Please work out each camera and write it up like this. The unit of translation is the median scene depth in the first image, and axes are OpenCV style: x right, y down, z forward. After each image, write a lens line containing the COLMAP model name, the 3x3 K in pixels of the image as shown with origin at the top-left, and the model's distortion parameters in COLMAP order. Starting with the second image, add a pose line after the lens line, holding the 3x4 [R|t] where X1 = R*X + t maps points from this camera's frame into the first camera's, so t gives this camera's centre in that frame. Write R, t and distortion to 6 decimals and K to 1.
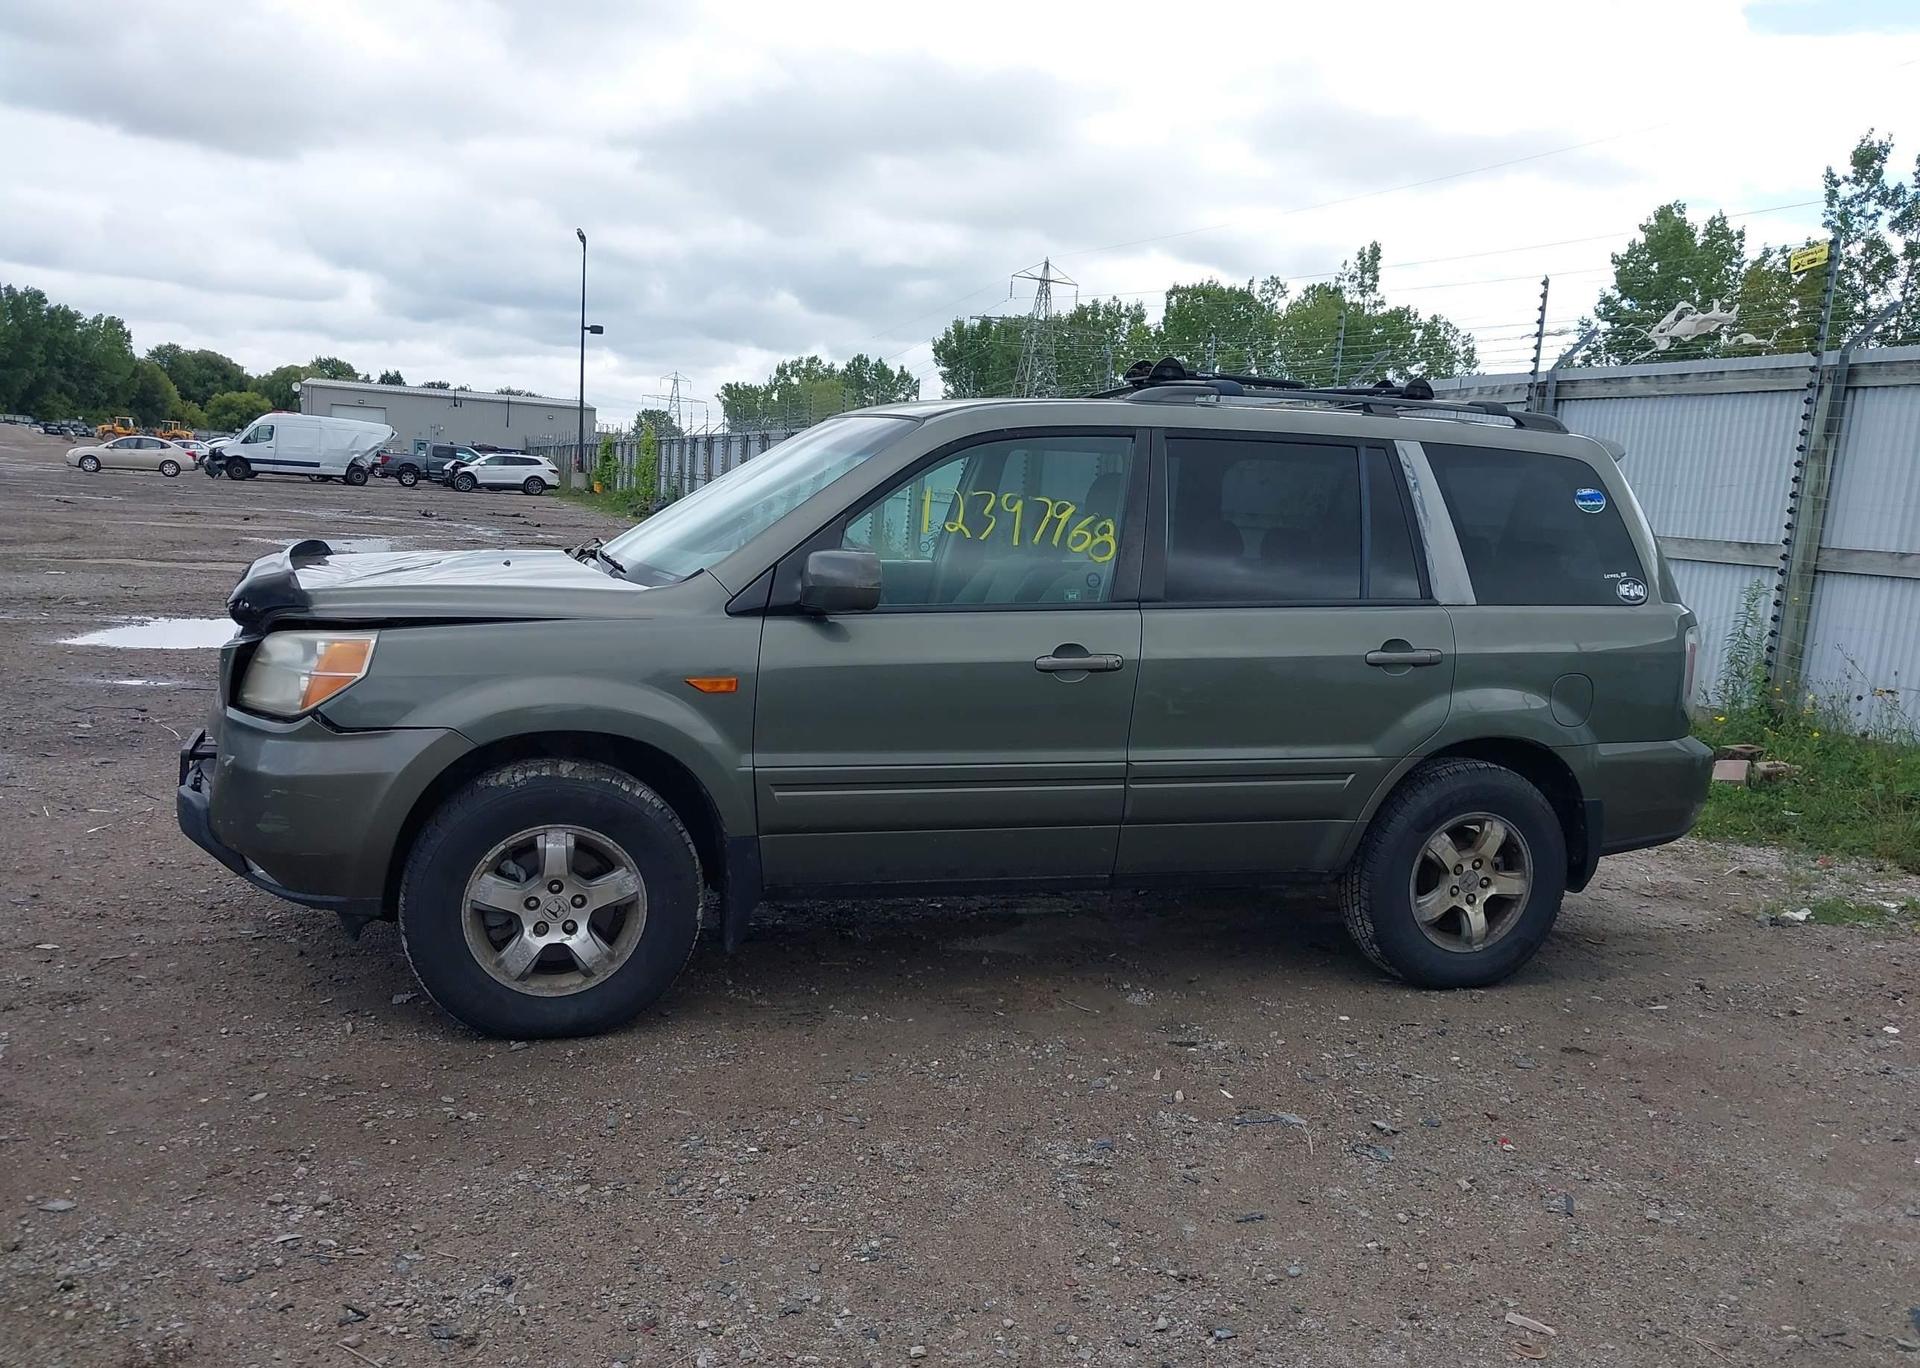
lens RADIAL K [[1528.8, 0, 989.0], [0, 1528.8, 658.8], [0, 0, 1]] dist [0.004560, -0.003500]
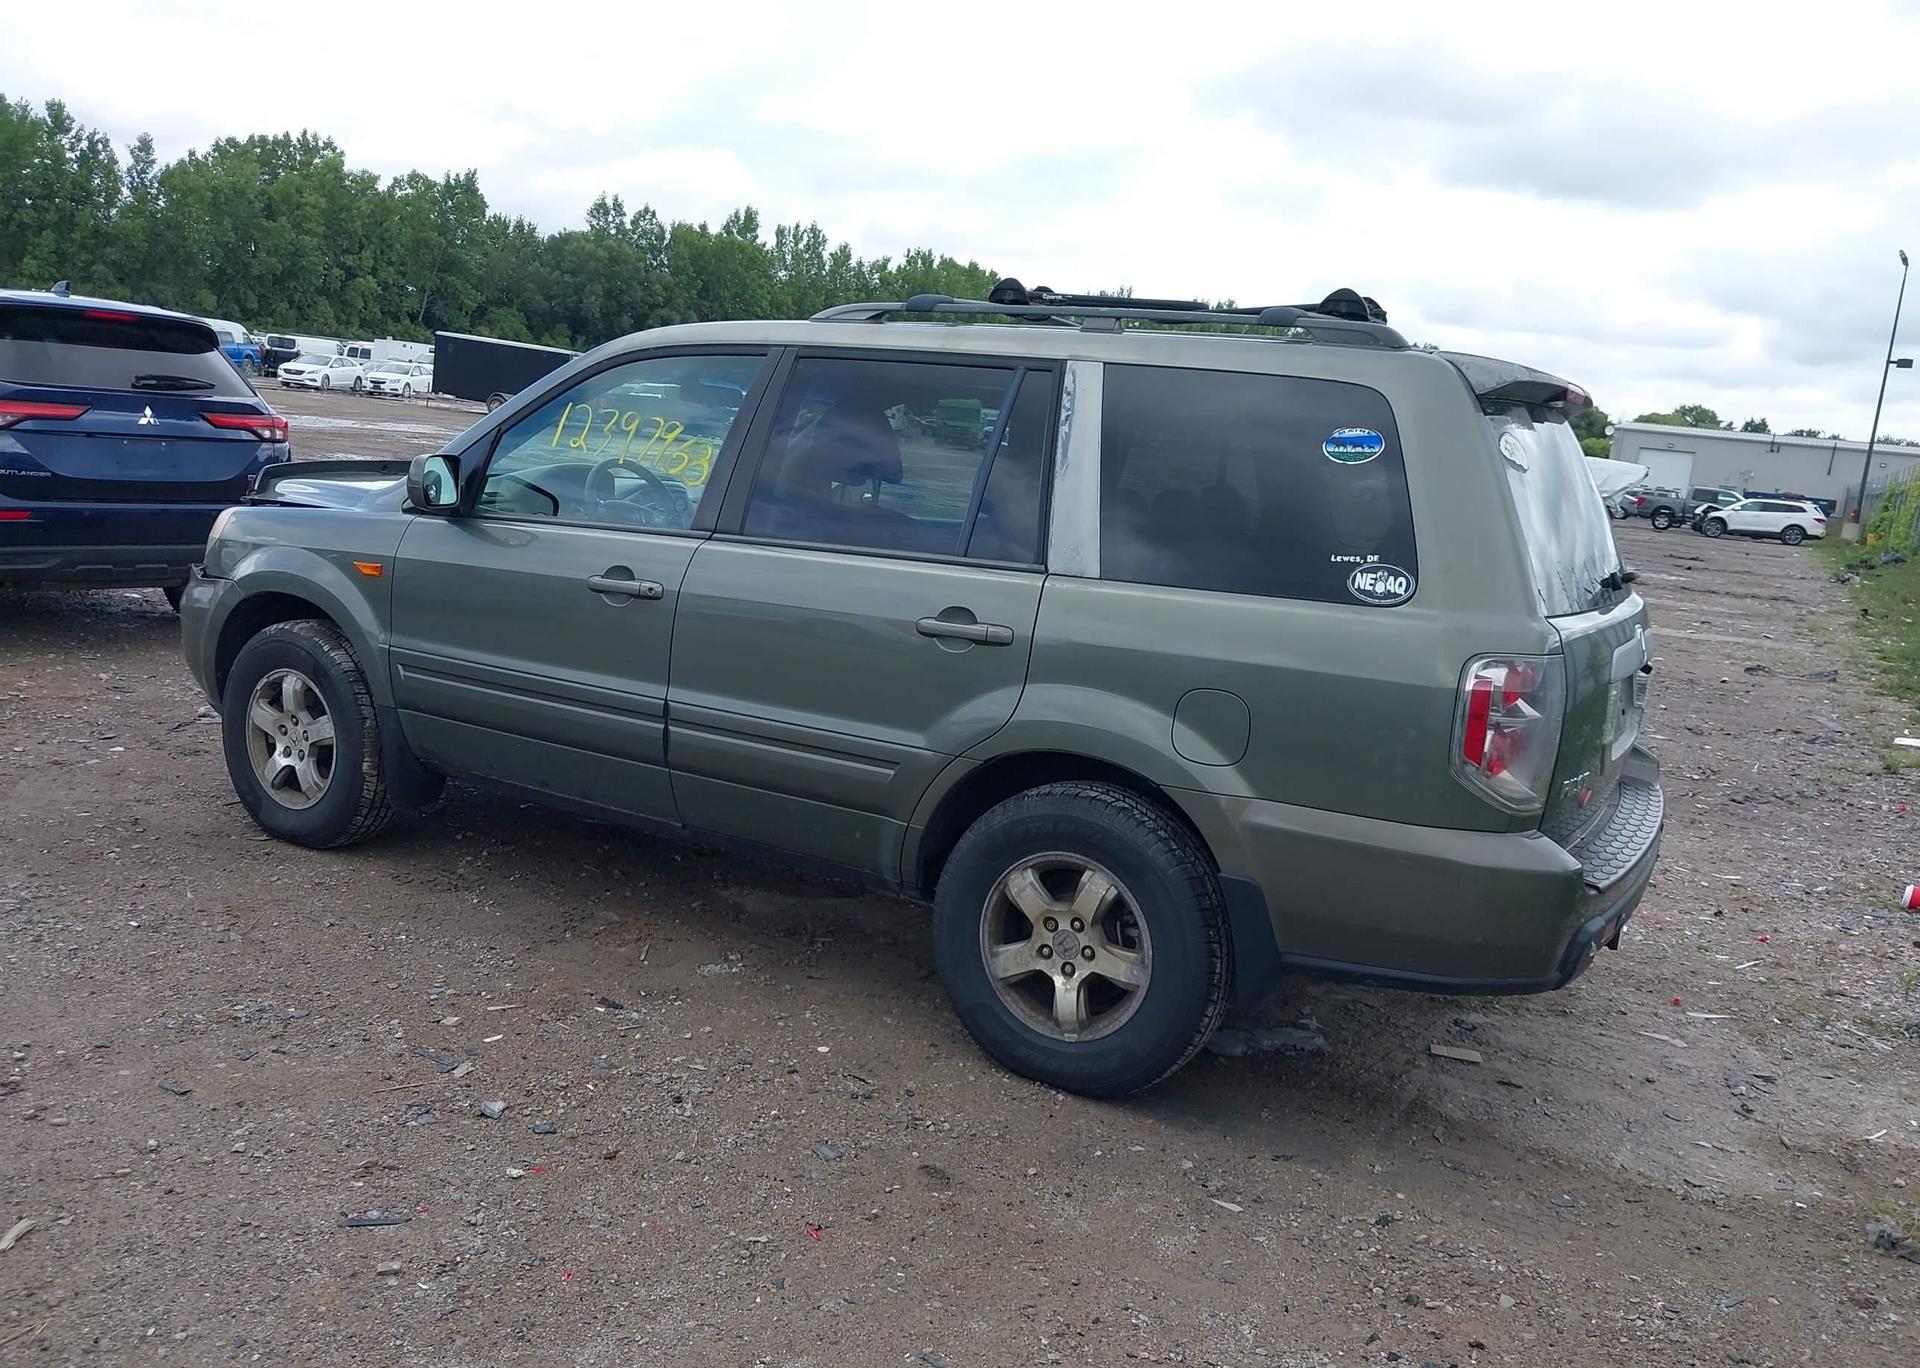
lens RADIAL K [[1528.8, 0, 1013.6], [0, 1528.8, 714.8], [0, 0, 1]] dist [0.004560, -0.003500]
pose [[0.680417, 0.137816, -0.719749, 0.787209], [-0.134498, 0.988959, 0.062216, -0.008935], [0.720377, 0.054472, 0.691441, 0.438525]]
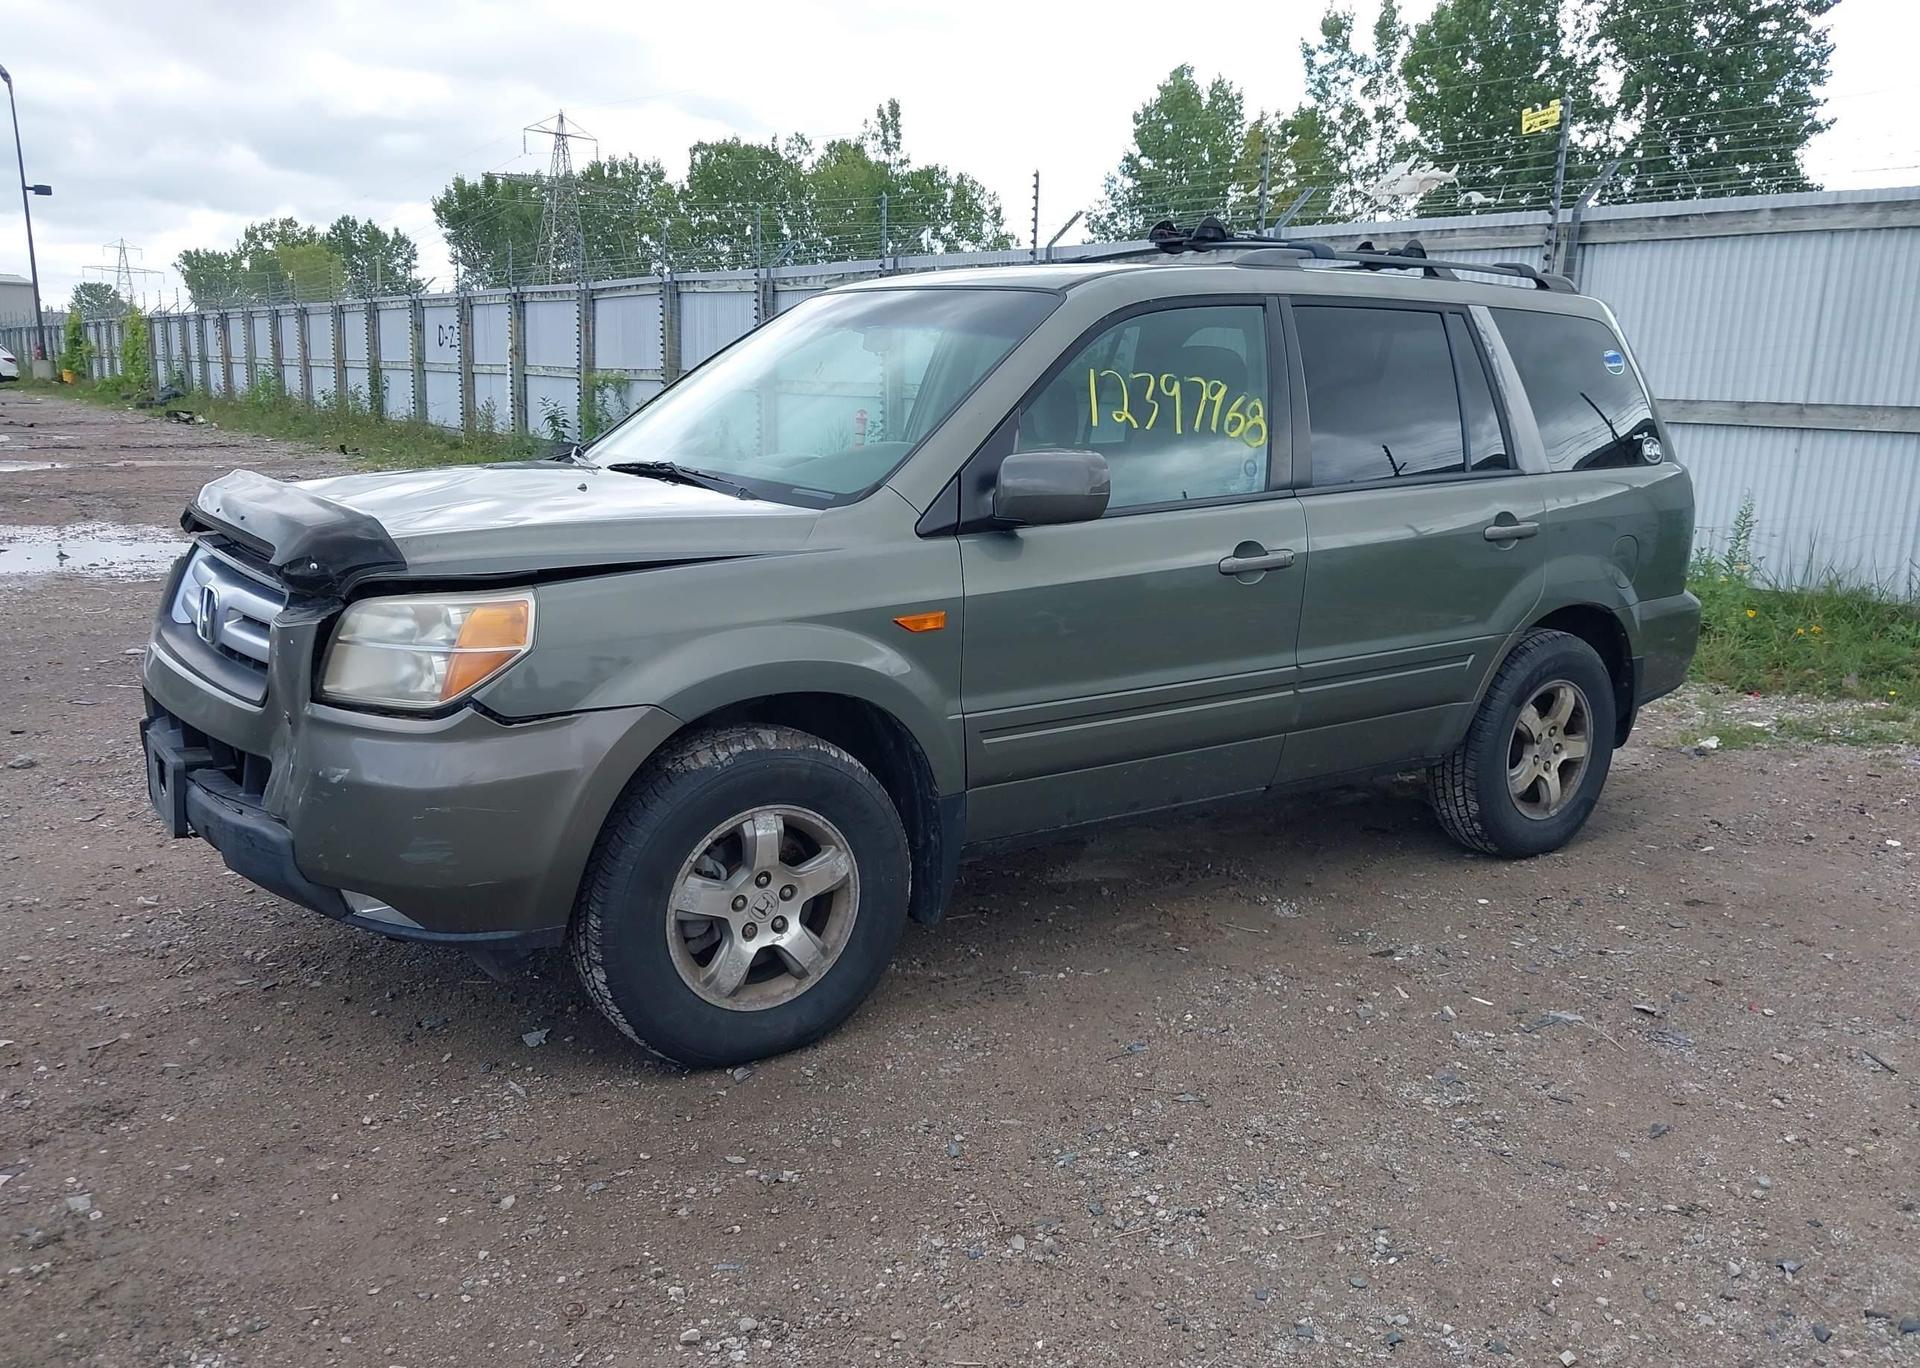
lens RADIAL K [[1528.8, 0, 988.6], [0, 1528.8, 666.8], [0, 0, 1]] dist [0.004560, -0.003500]
pose [[0.953710, -0.090349, 0.286836, -0.307613], [0.063959, 0.992920, 0.100097, -0.031417], [-0.293849, -0.077118, 0.952736, 0.145793]]
